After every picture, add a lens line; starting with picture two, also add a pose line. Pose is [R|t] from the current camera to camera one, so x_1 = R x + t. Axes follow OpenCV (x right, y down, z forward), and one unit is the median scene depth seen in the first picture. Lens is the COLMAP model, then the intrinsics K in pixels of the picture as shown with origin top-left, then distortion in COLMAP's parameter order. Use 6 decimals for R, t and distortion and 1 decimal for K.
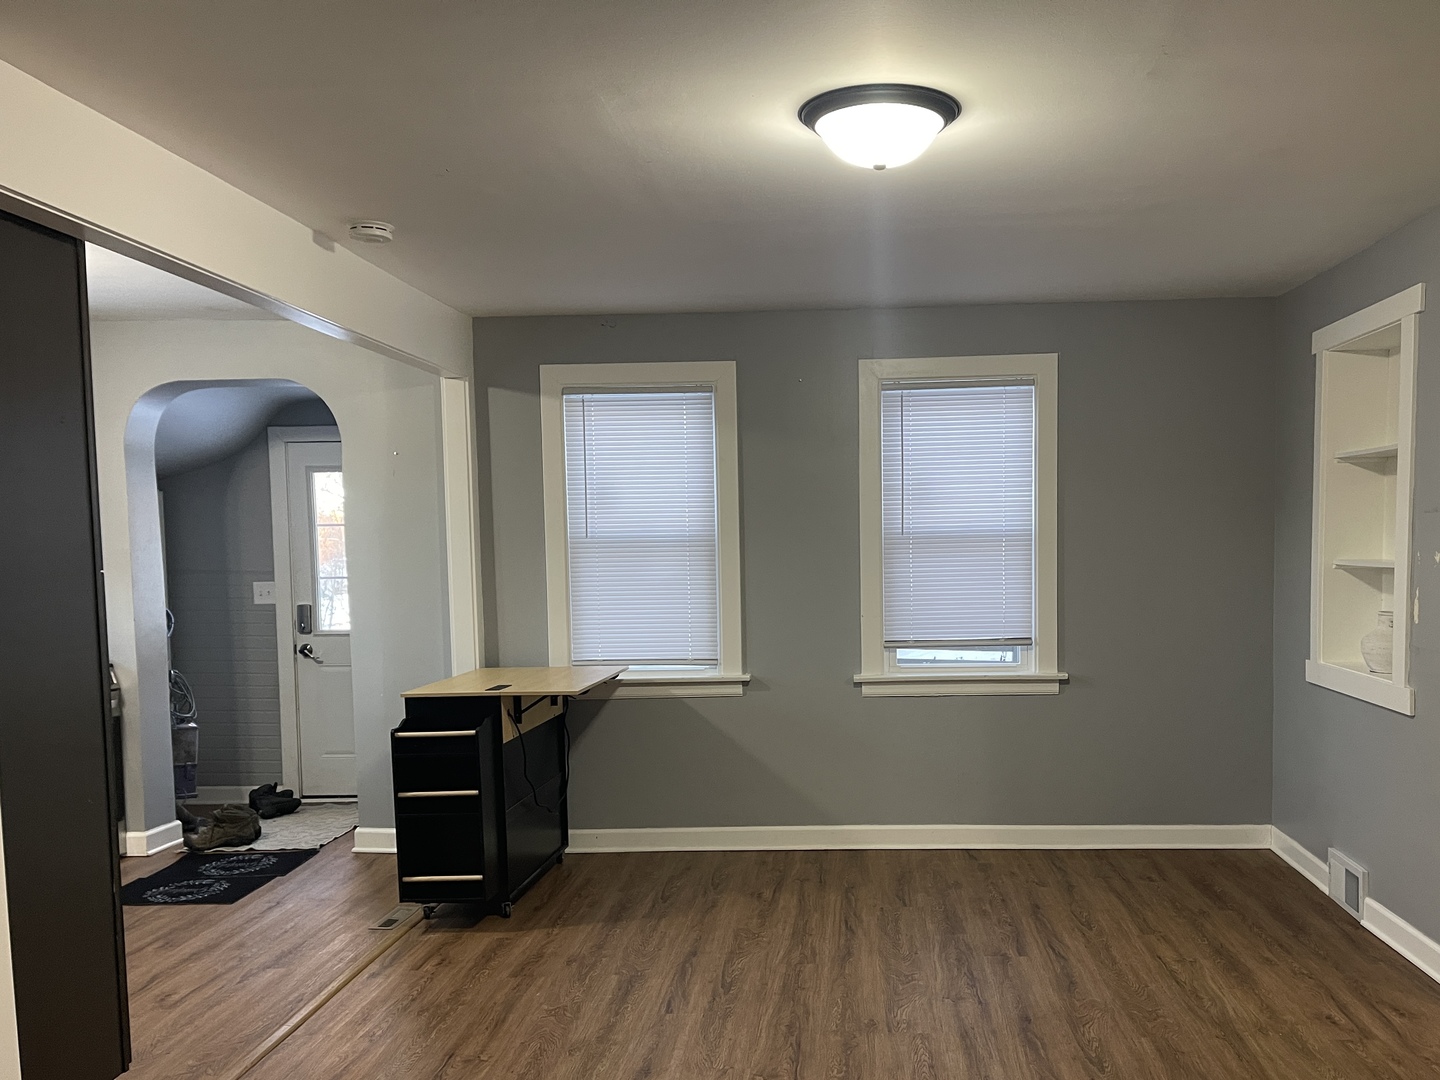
lens RADIAL K [[1237.8, 0, 823.6], [0, 1237.8, 609.5], [0, 0, 1]] dist [0.088808, -0.000203]
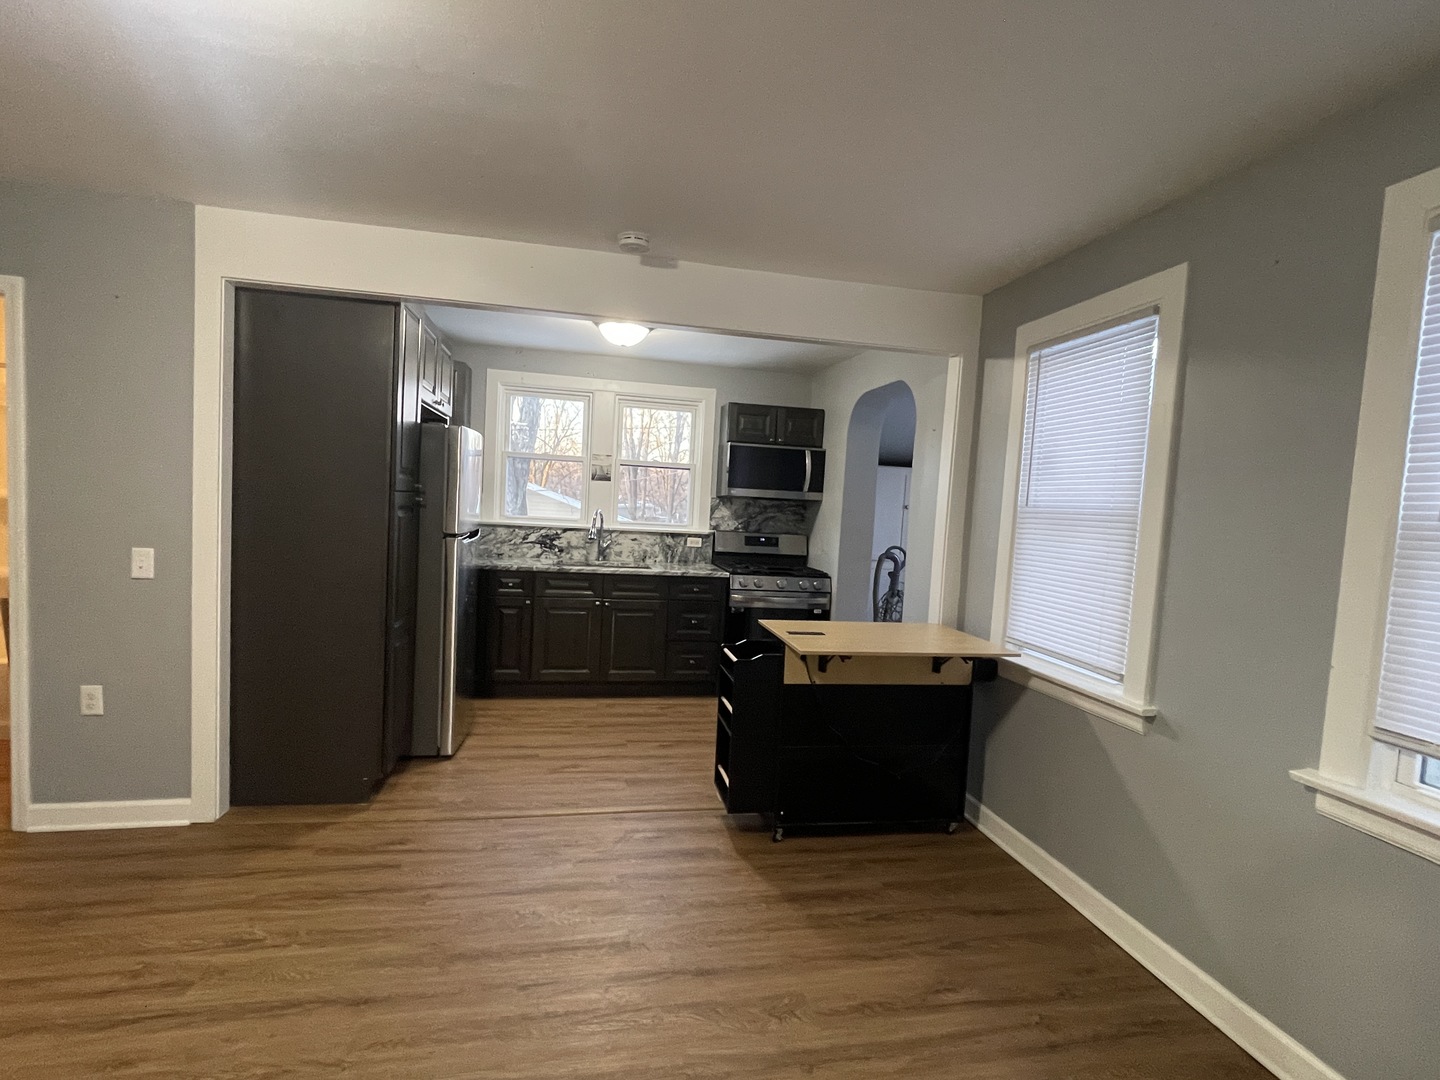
lens RADIAL K [[707.2, 0, 716.4], [0, 707.2, 546.7], [0, 0, 1]] dist [-0.000254, -0.000851]
pose [[0.233246, 0.089708, -0.968271, 0.265302], [-0.109554, 0.991820, 0.065500, -0.038269], [0.966227, 0.090800, 0.241166, 0.663521]]
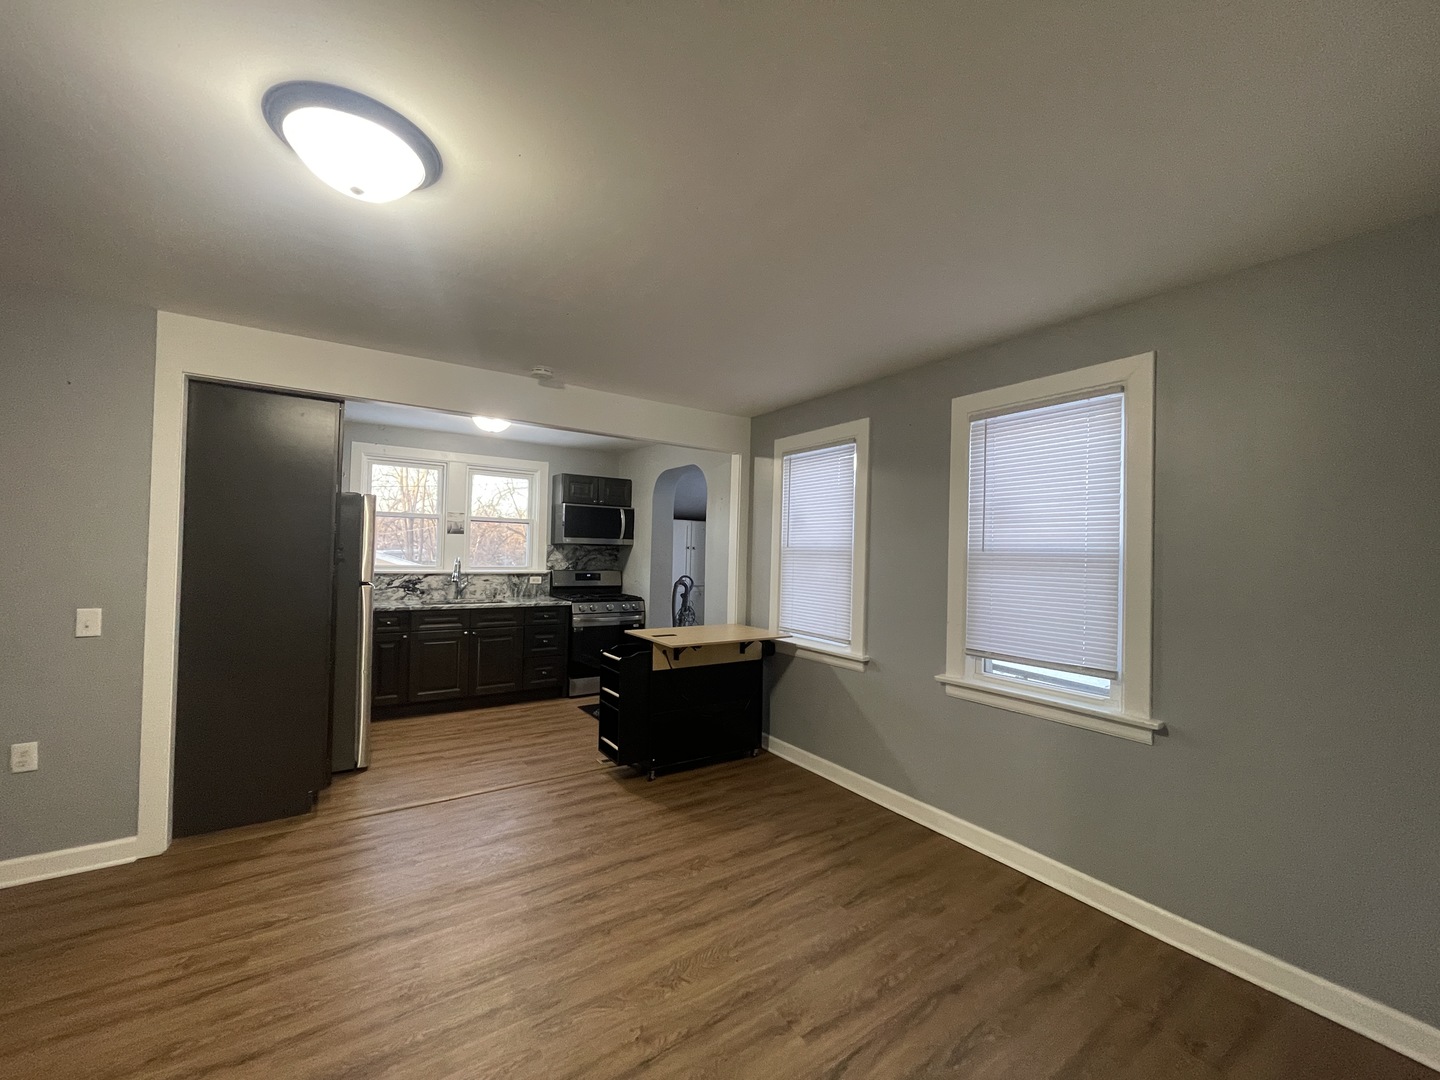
lens RADIAL K [[575.1, 0, 720.0], [0, 575.1, 540.0], [0, 0, 1]] dist [0.011818, -0.006693]
pose [[0.590769, 0.014106, -0.806717, 0.333065], [-0.076989, 0.996270, -0.038960, -0.033370], [0.803159, 0.085125, 0.589652, 0.521358]]
